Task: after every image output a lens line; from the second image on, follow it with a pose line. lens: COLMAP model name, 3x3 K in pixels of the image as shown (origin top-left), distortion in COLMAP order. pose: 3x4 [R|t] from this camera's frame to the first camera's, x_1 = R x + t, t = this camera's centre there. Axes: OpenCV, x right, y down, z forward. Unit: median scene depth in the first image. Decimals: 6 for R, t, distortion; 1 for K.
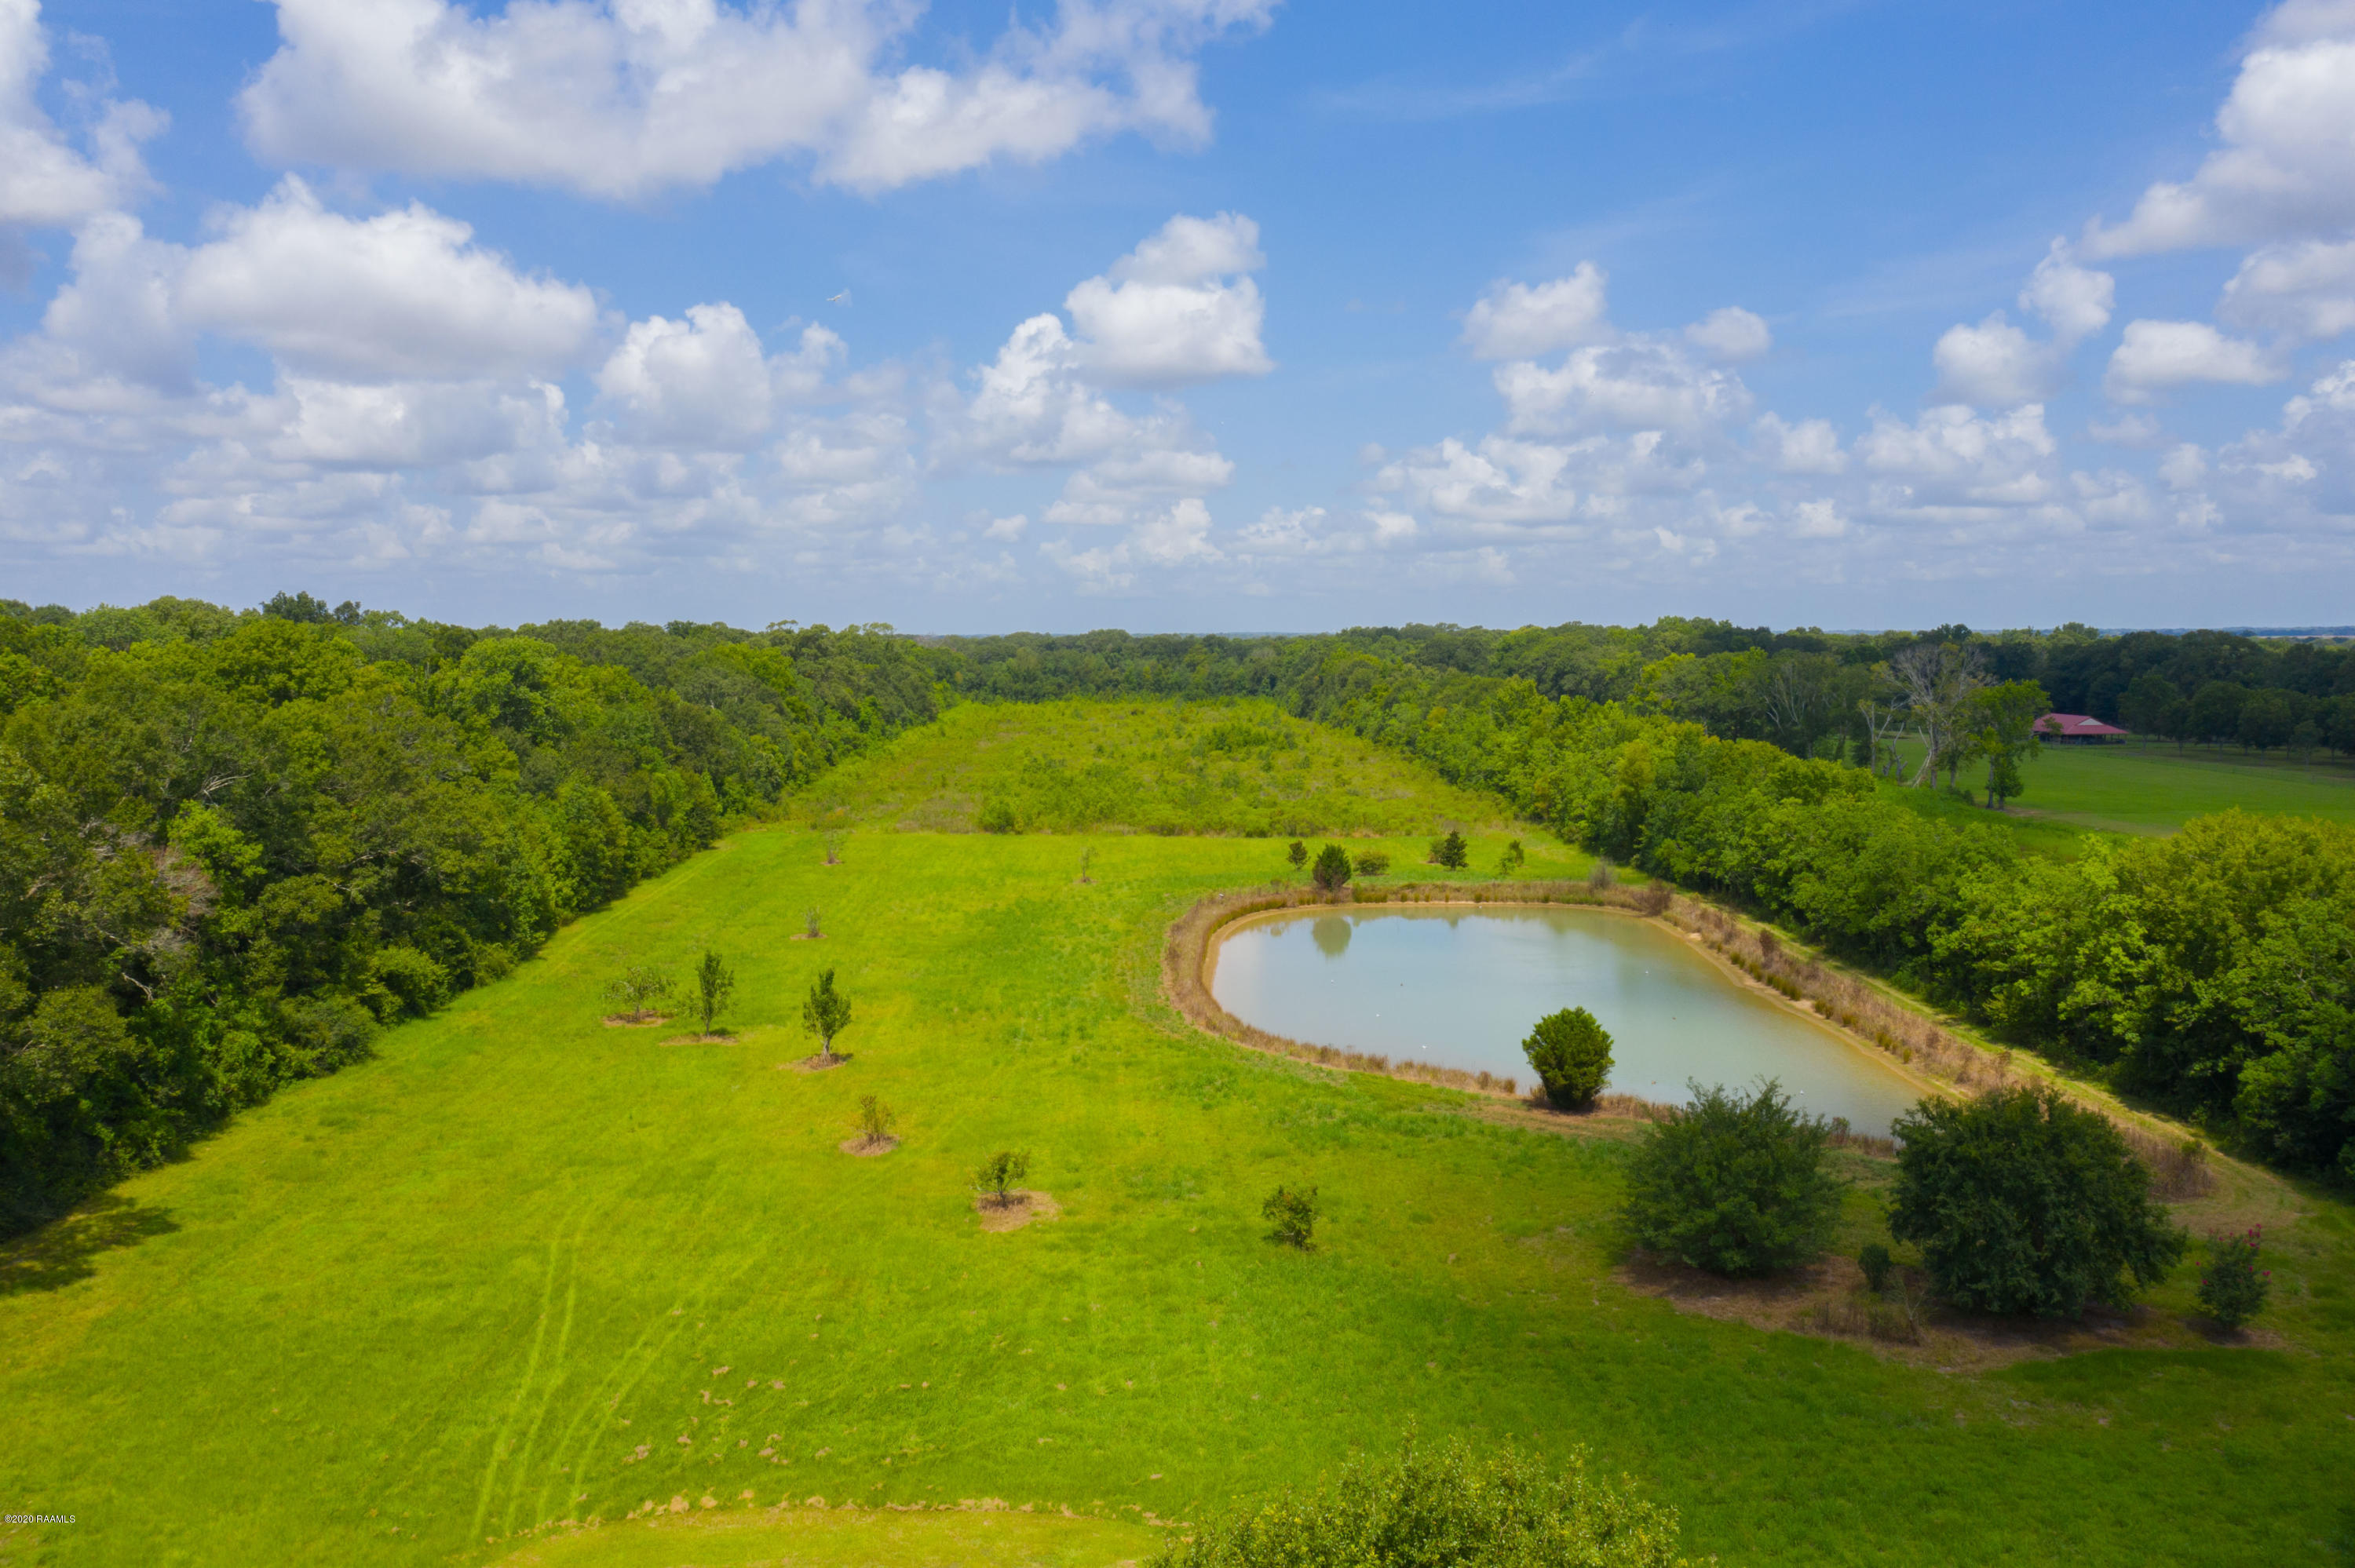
lens RADIAL K [[1827.1, 0, 1177.5], [0, 1827.1, 784.0], [0, 0, 1]] dist [-0.011337, 0.002738]
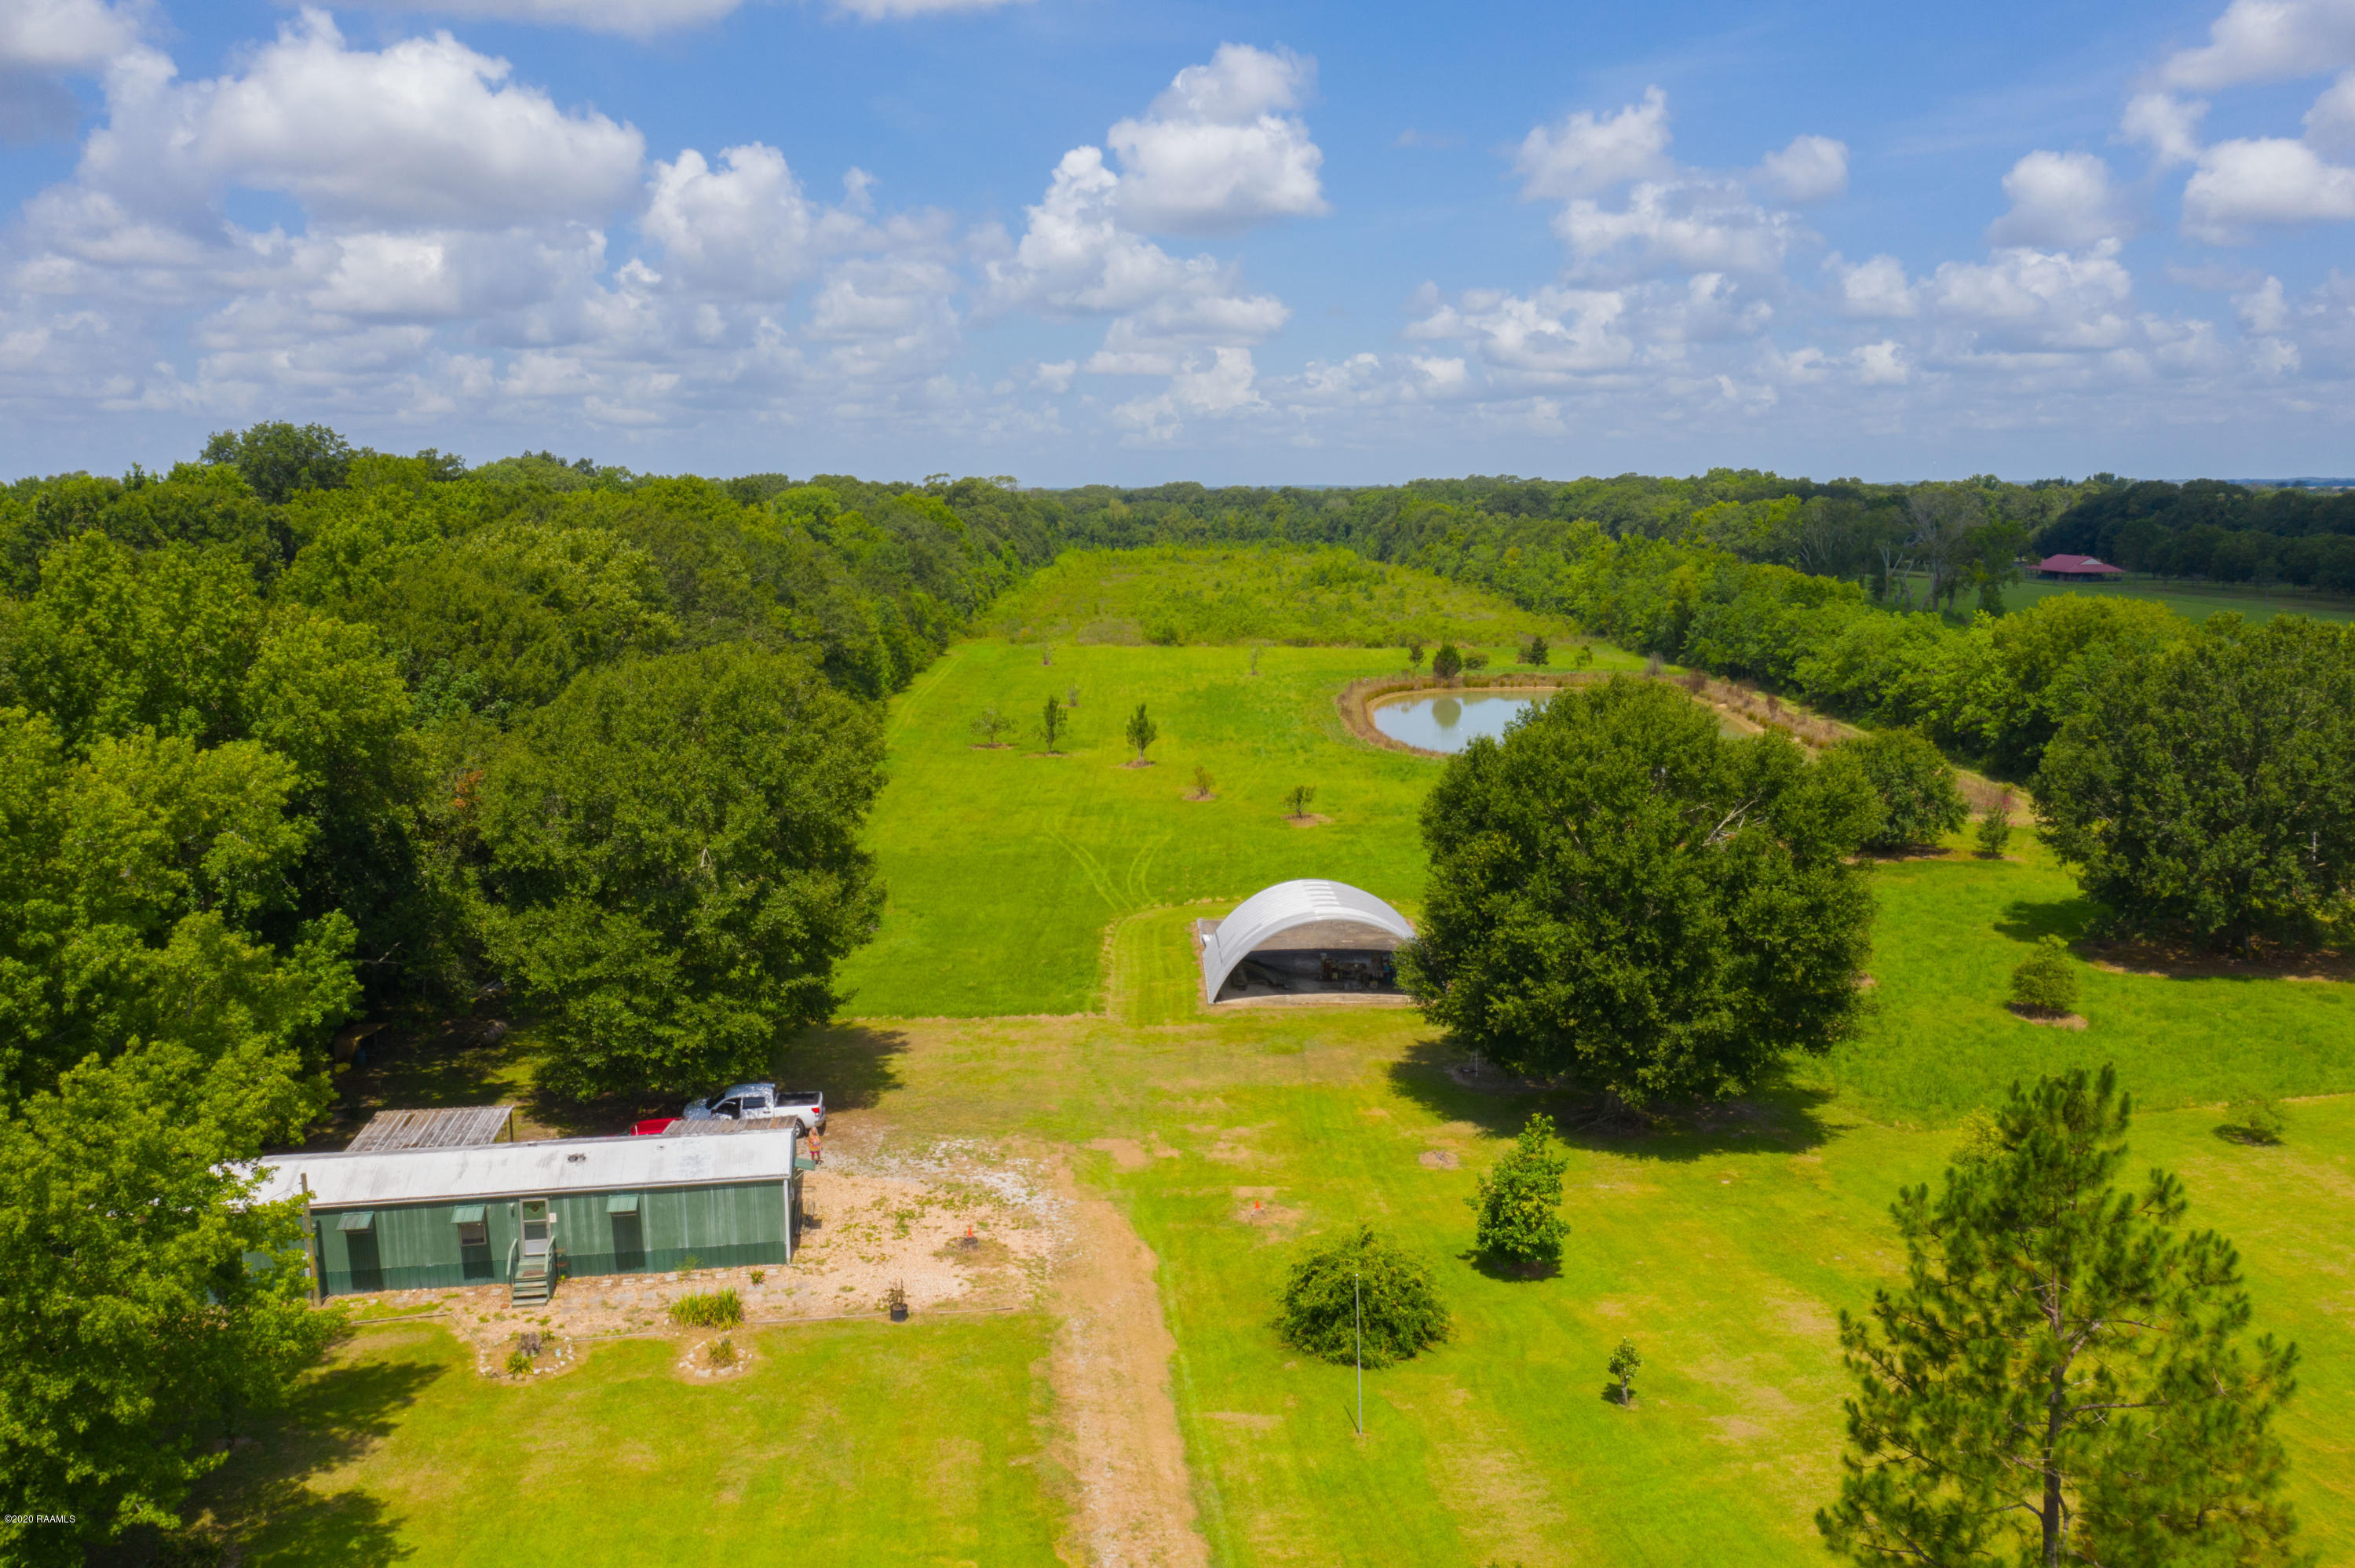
lens RADIAL K [[1814.9, 0, 1171.4], [0, 1814.9, 904.0], [0, 0, 1]] dist [-0.041596, 0.062921]
pose [[0.999642, 0.003093, -0.026571, -0.026313], [0.000753, 0.989646, 0.143528, 0.010498], [0.026740, -0.143497, 0.989289, -0.106508]]
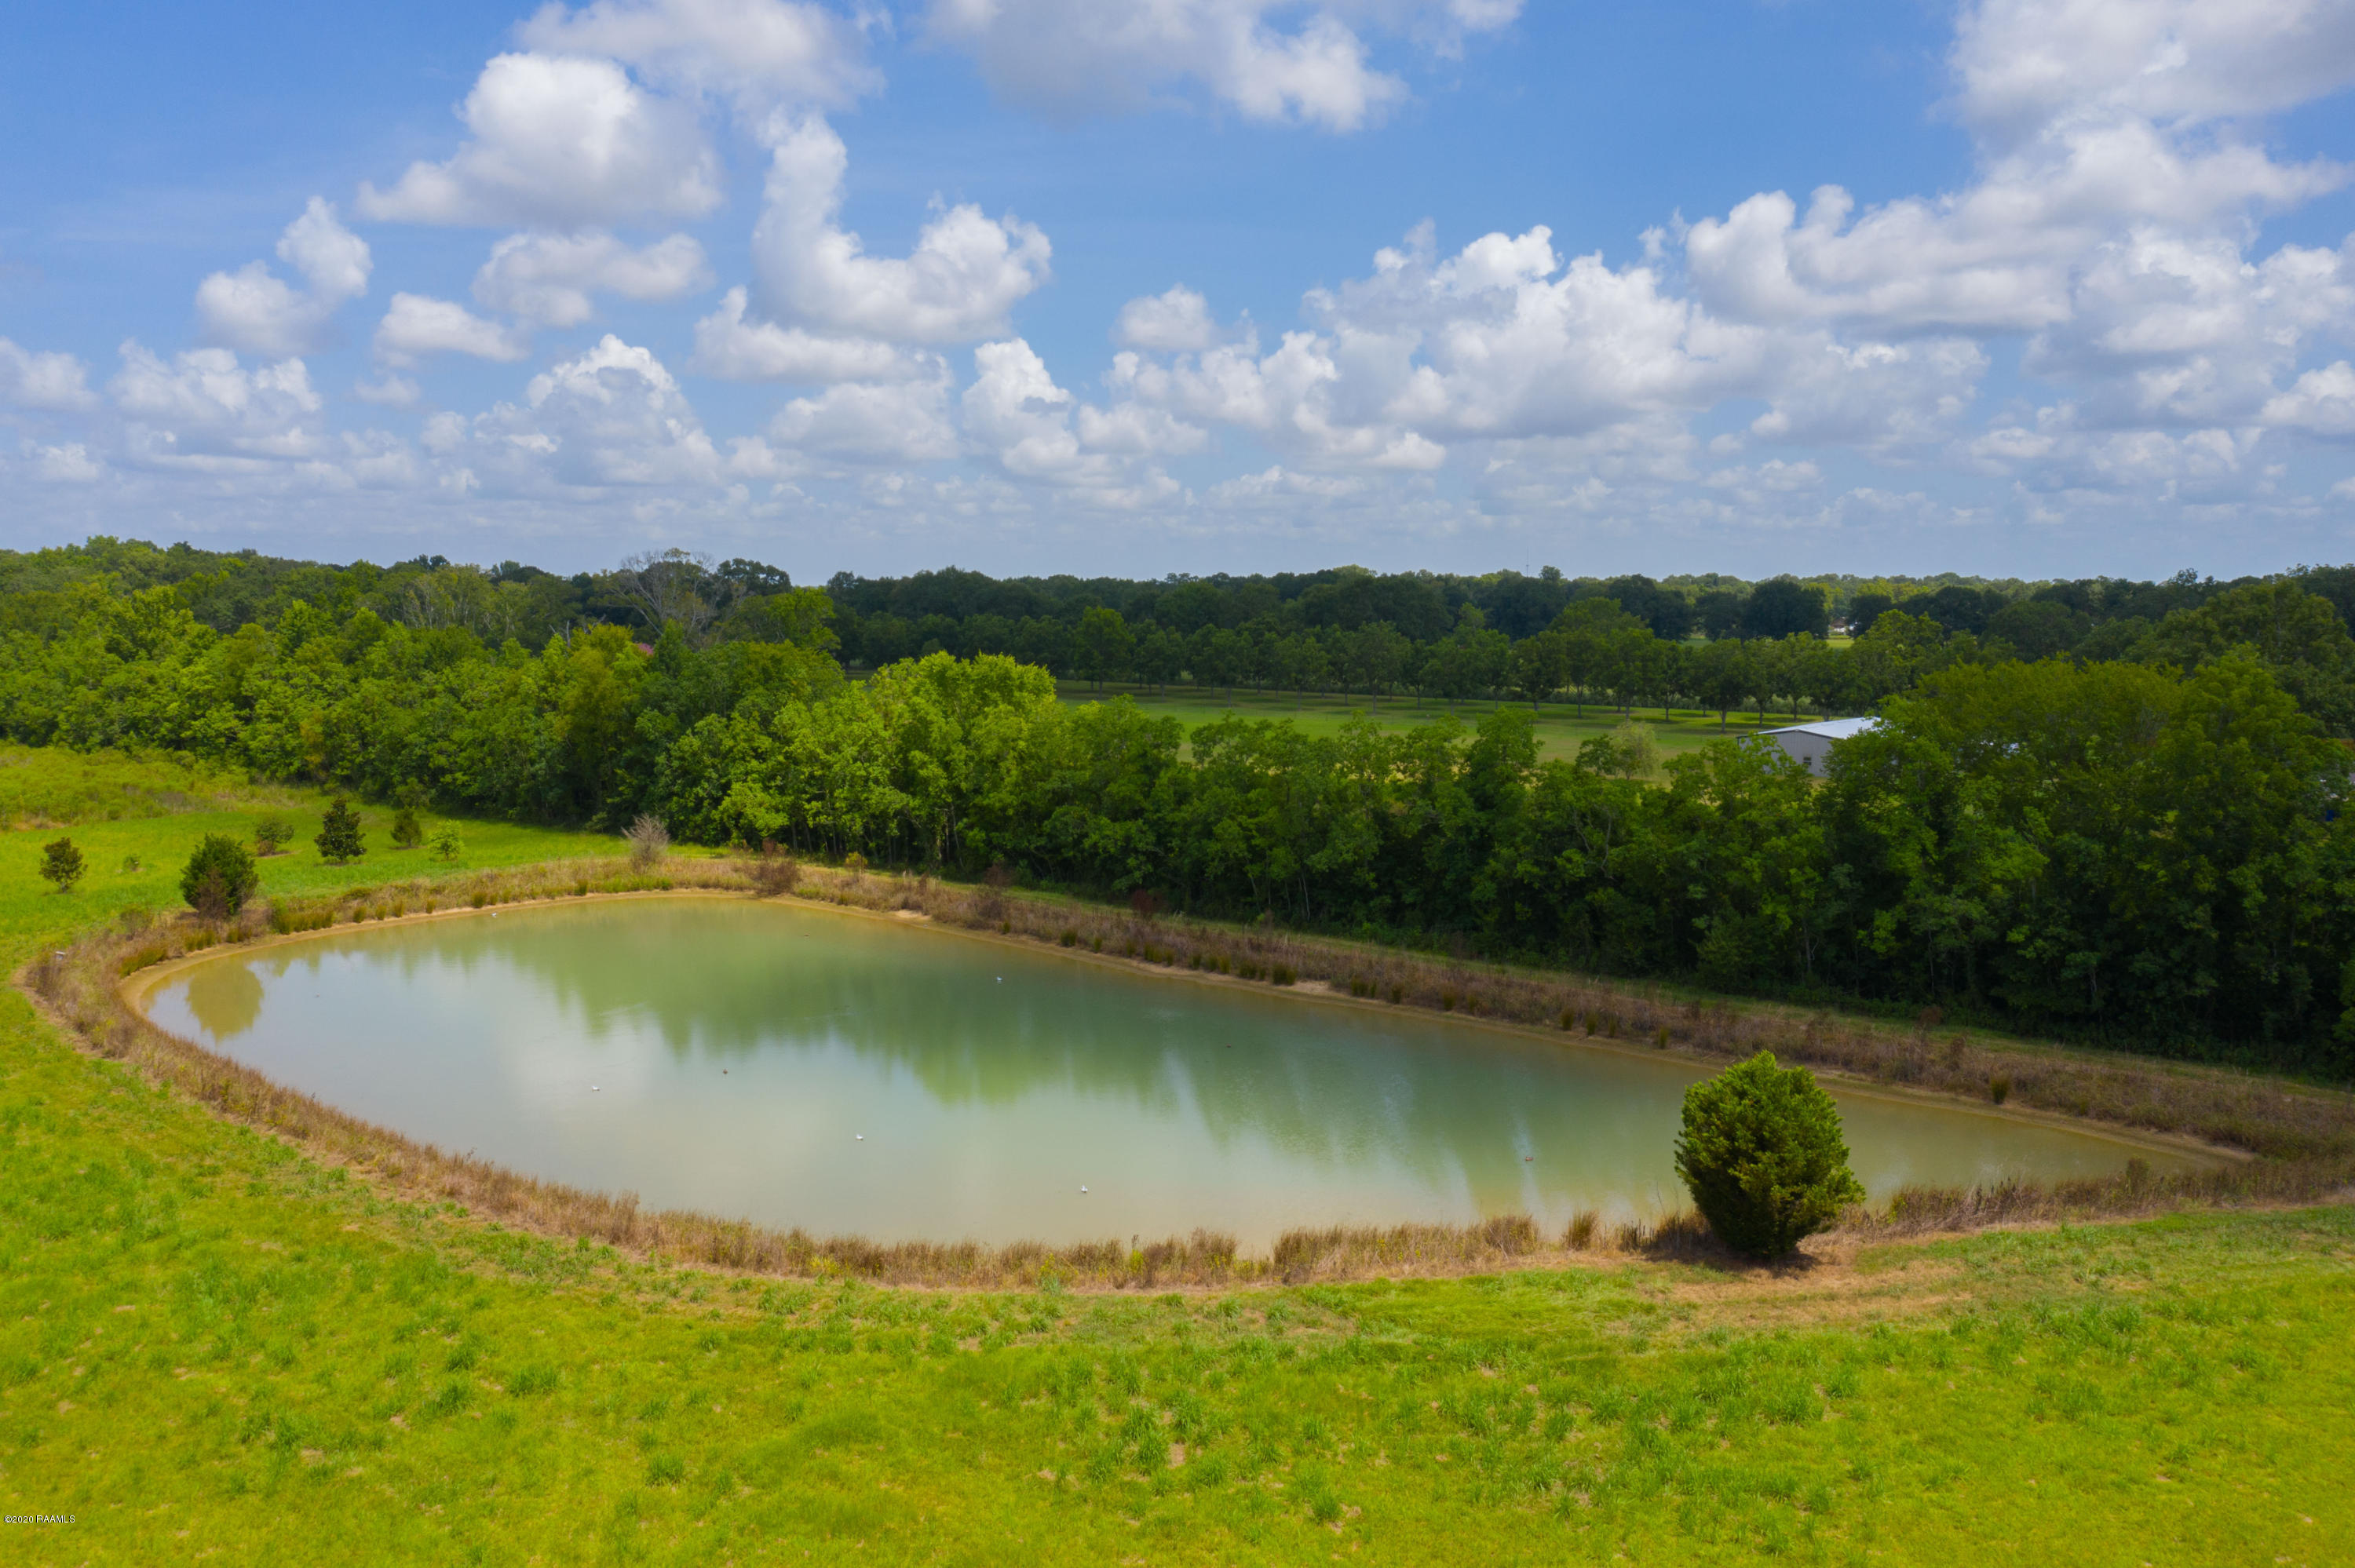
lens RADIAL K [[1809.8, 0, 1174.3], [0, 1809.8, 725.6], [0, 0, 1]] dist [-0.032423, 0.000136]
pose [[0.624717, -0.047567, 0.779401, -0.052758], [0.053587, 0.998401, 0.017981, 0.001770], [-0.779010, 0.030533, 0.626267, 0.143588]]
